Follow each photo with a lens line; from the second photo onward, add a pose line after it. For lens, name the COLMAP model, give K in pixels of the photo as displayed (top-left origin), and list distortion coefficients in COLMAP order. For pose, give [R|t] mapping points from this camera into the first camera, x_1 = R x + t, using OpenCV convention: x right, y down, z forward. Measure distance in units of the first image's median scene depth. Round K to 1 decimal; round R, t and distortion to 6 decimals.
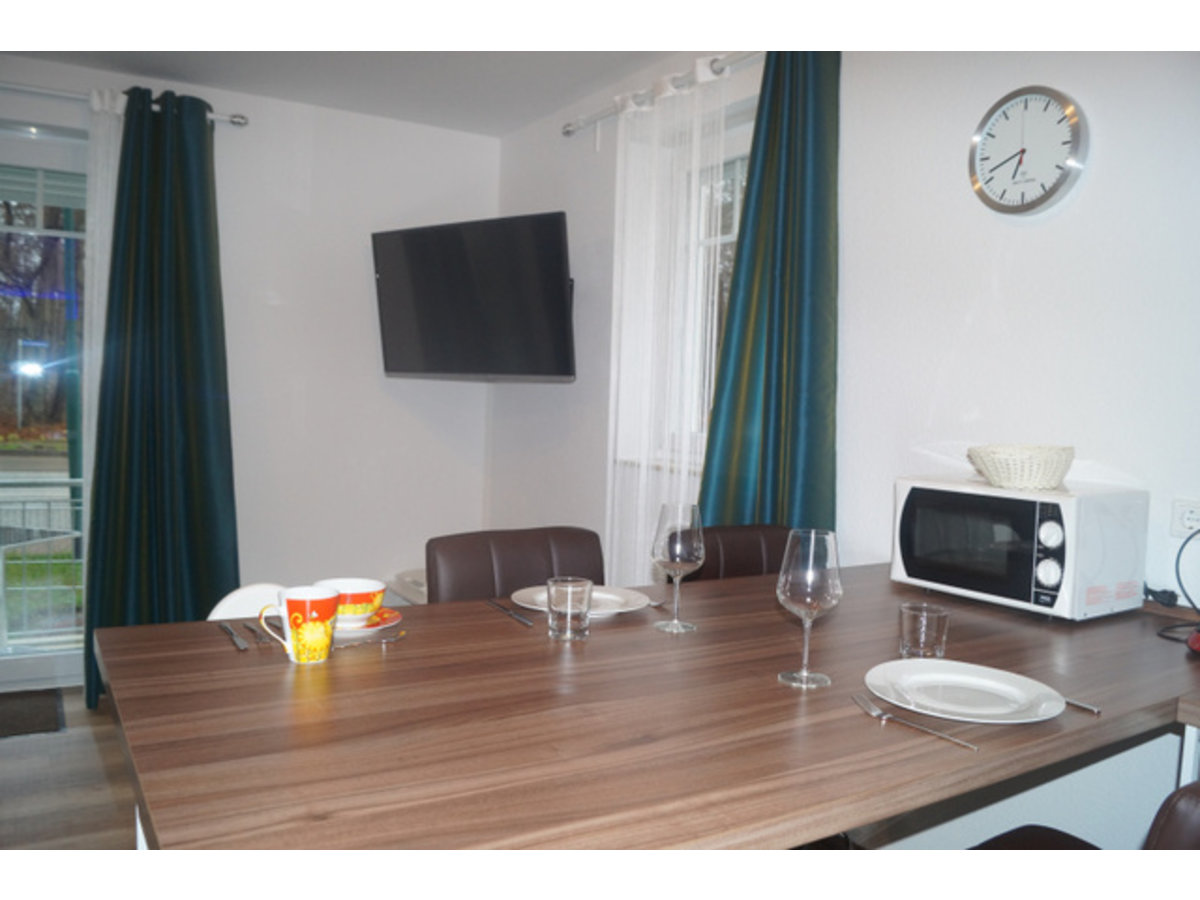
lens RADIAL K [[984.2, 0, 600.0], [0, 984.2, 450.0], [0, 0, 1]] dist [-0.069231, 0.001250]
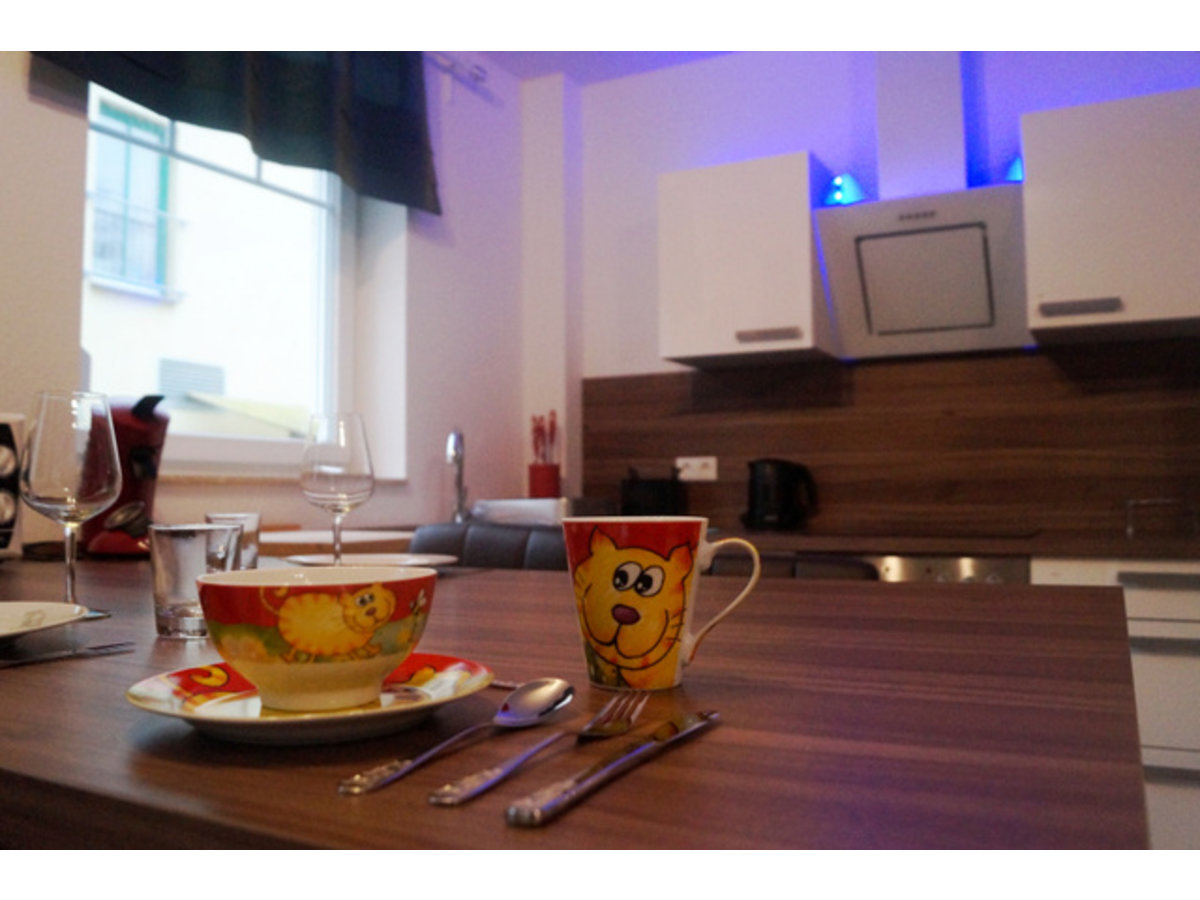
lens RADIAL K [[984.2, 0, 600.0], [0, 984.2, 450.0], [0, 0, 1]] dist [-0.069231, 0.001250]
pose [[-0.514713, 0.019315, 0.857145, -0.441162], [0.035519, 0.999368, -0.001191, 0.084732], [-0.856626, 0.029832, -0.515074, 0.855044]]
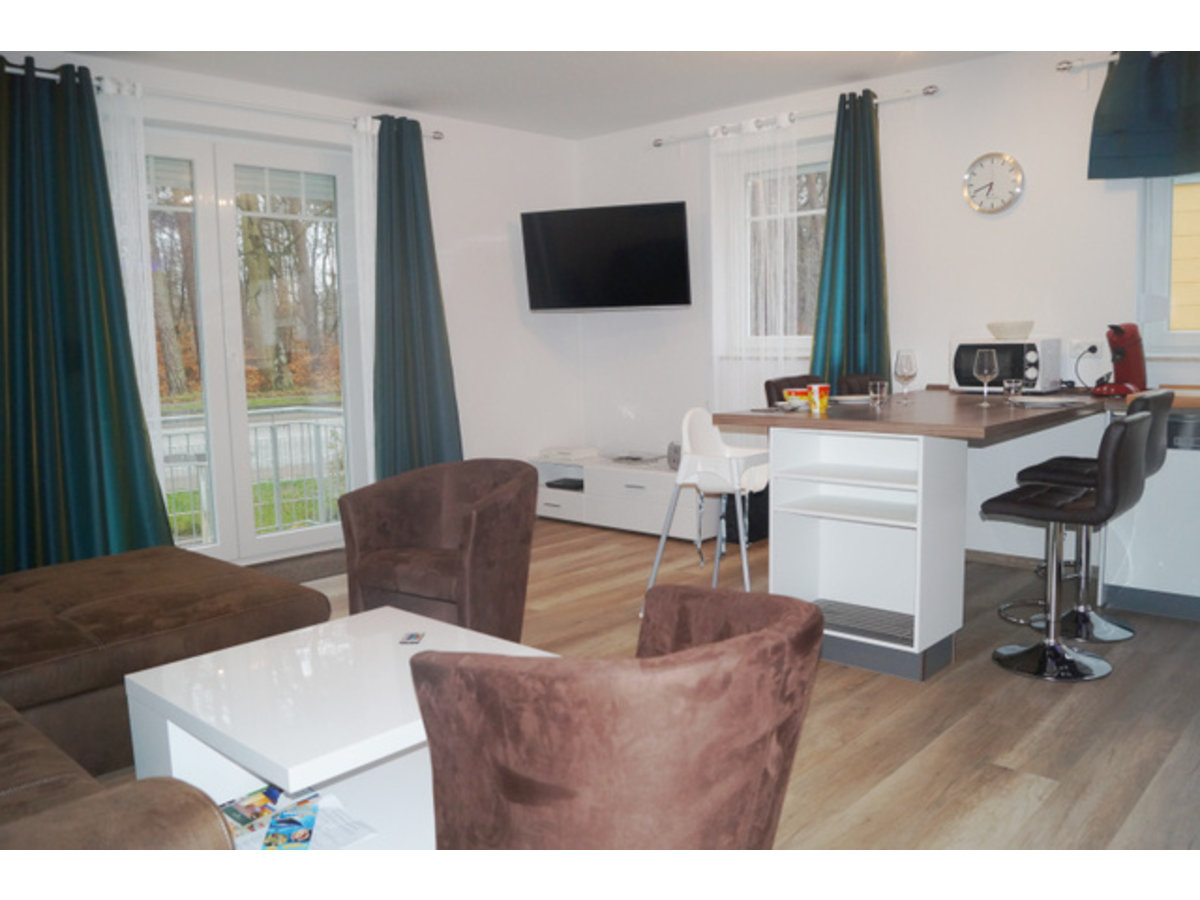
lens RADIAL K [[1029.8, 0, 600.0], [0, 1029.8, 450.0], [0, 0, 1]] dist [-0.061785, 0.005414]
pose [[0.959546, -0.086337, 0.267987, -1.073823], [0.070515, 0.995181, 0.068133, 0.060723], [-0.272578, -0.046480, 0.961010, -0.969304]]
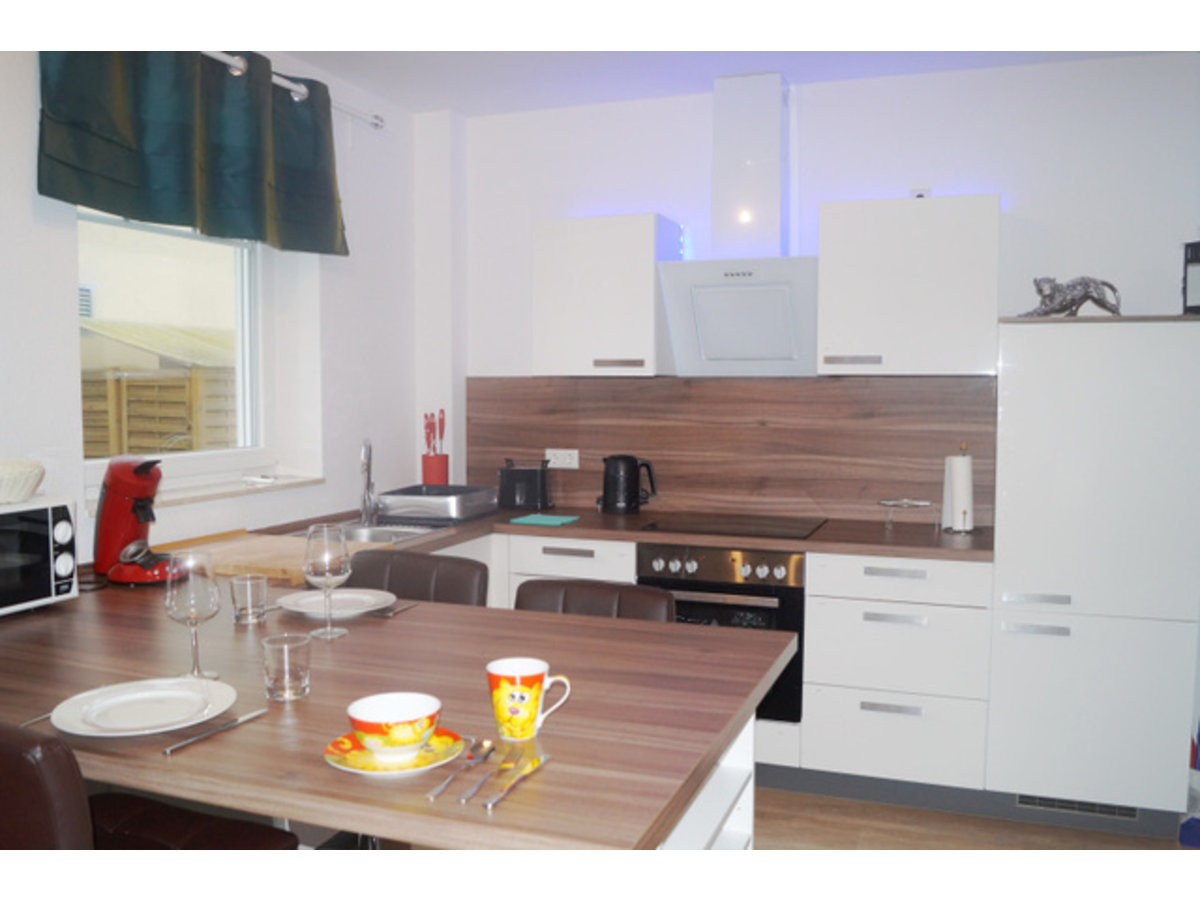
lens RADIAL K [[1029.8, 0, 600.0], [0, 1029.8, 450.0], [0, 0, 1]] dist [-0.061785, 0.005414]
pose [[-0.617552, -0.076820, 0.782770, -0.770912], [0.021877, 0.993156, 0.114726, -0.119888], [-0.786226, 0.087974, -0.611645, 1.069994]]
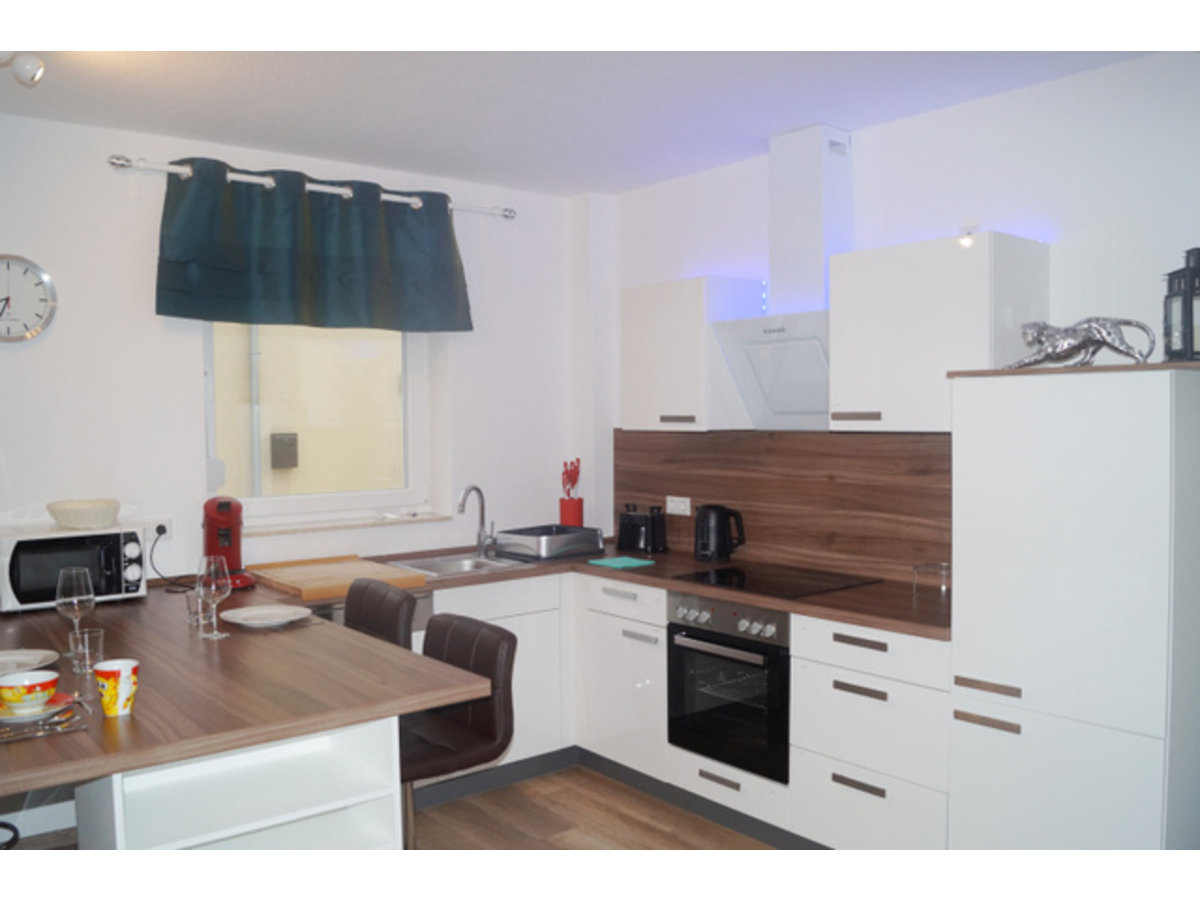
lens RADIAL K [[1029.8, 0, 600.0], [0, 1029.8, 450.0], [0, 0, 1]] dist [-0.061785, 0.005414]
pose [[-0.130301, -0.060025, 0.989656, -1.224127], [0.056736, 0.996079, 0.067885, -0.142727], [-0.989850, 0.064994, -0.126384, 0.346752]]
